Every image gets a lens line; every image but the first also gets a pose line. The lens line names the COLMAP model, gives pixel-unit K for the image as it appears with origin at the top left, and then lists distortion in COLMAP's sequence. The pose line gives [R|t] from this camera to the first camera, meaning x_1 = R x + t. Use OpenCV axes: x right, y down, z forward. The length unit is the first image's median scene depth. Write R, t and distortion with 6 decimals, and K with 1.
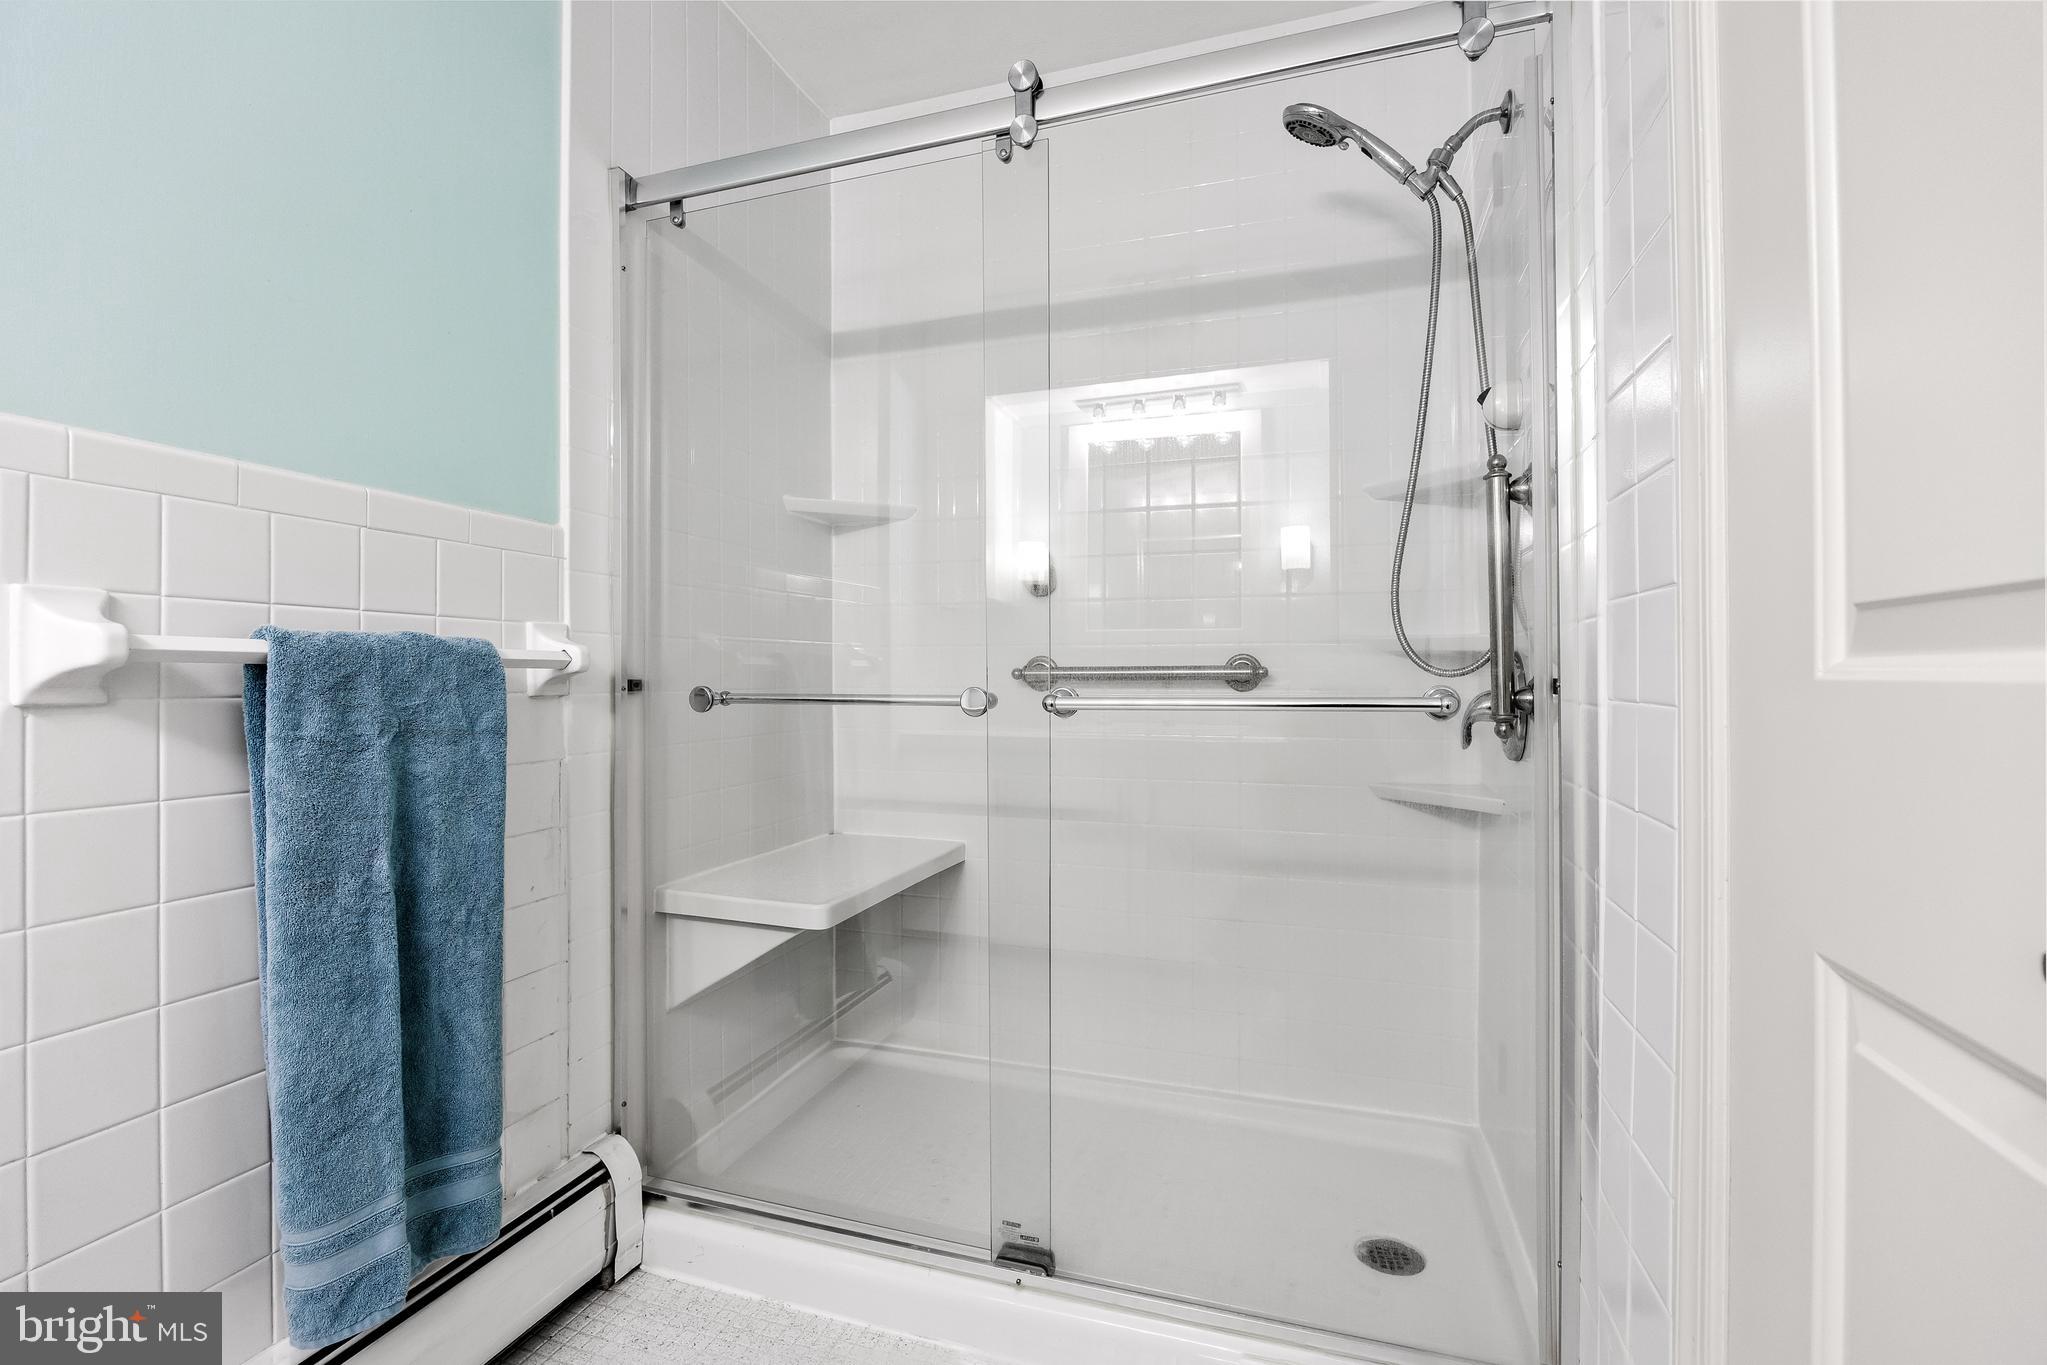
lens RADIAL K [[906.3, 0, 1023.5], [0, 906.3, 682.5], [0, 0, 1]] dist [-0.010662, -0.000165]
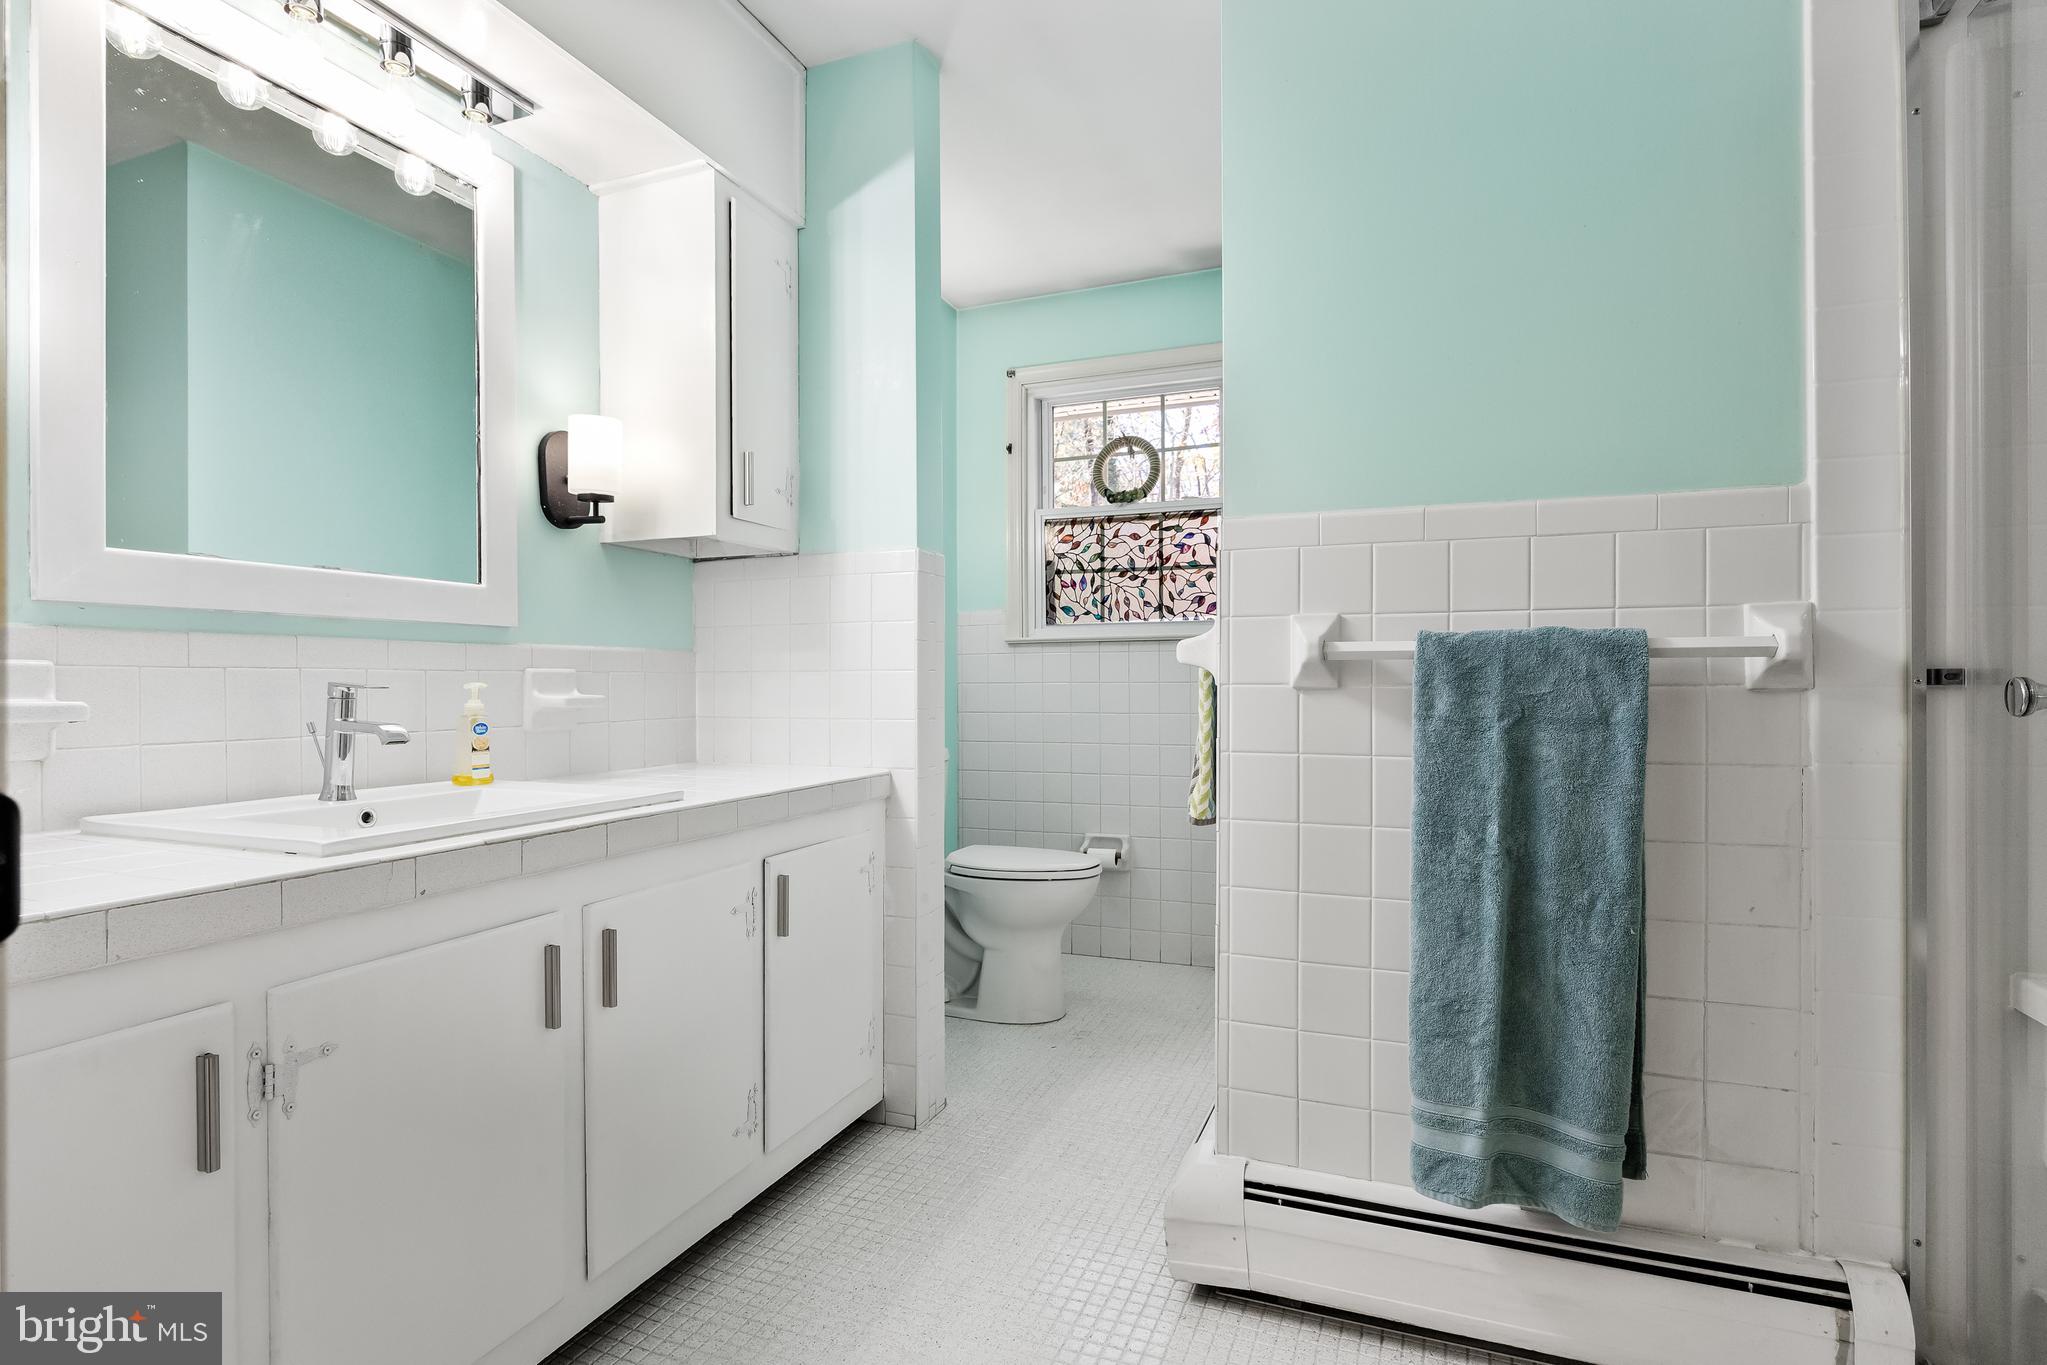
lens RADIAL K [[1023.4, 0, 1018.2], [0, 1023.4, 690.3], [0, 0, 1]] dist [-0.011864, 0.000269]
pose [[-0.059934, 0.007379, -0.998175, 0.612001], [-0.001610, 0.999971, 0.007489, 0.013226], [0.998201, 0.002056, -0.059921, 0.450920]]
